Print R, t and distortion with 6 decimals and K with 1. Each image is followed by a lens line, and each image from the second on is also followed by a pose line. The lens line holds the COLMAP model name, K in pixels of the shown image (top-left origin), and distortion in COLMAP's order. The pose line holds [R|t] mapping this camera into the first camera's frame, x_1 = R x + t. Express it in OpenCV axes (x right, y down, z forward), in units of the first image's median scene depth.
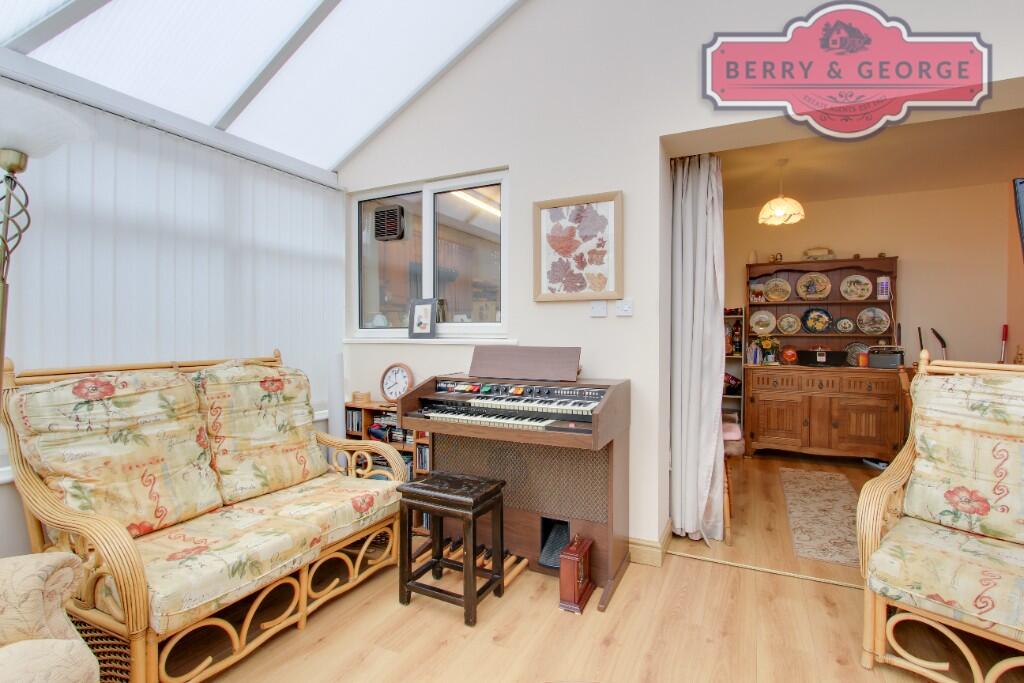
lens RADIAL K [[471.1, 0, 519.6], [0, 471.1, 337.1], [0, 0, 1]] dist [-0.016375, 0.000544]
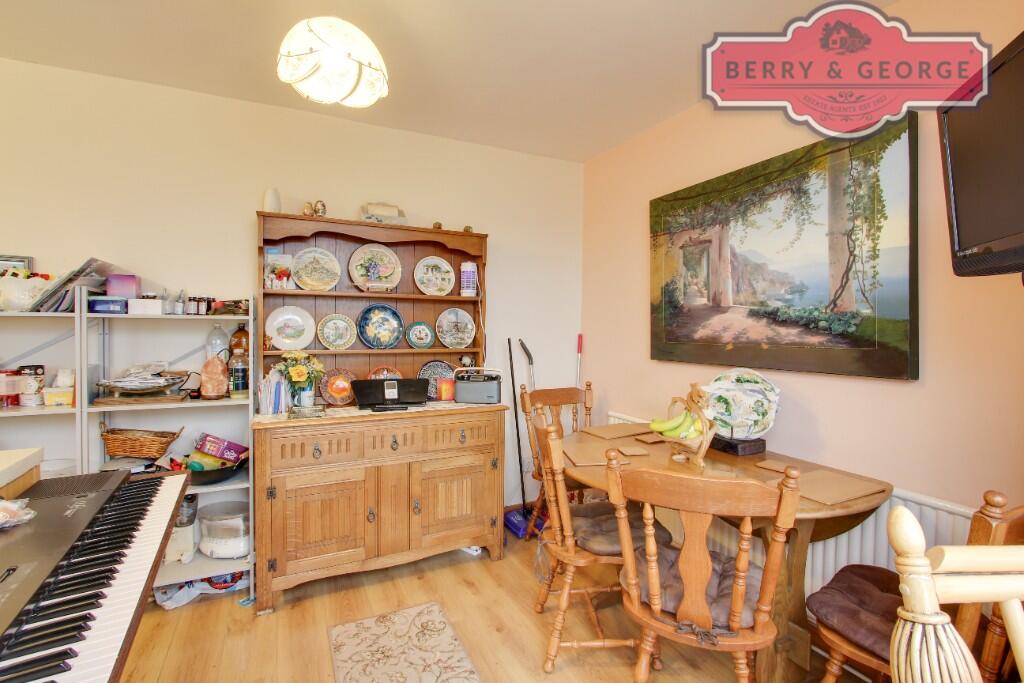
lens RADIAL K [[471.1, 0, 519.6], [0, 471.1, 337.1], [0, 0, 1]] dist [-0.016375, 0.000544]
pose [[0.598898, -0.018254, 0.800618, 0.271515], [-0.000737, 0.999727, 0.023344, -0.037301], [-0.800825, -0.014571, 0.598721, 0.519824]]
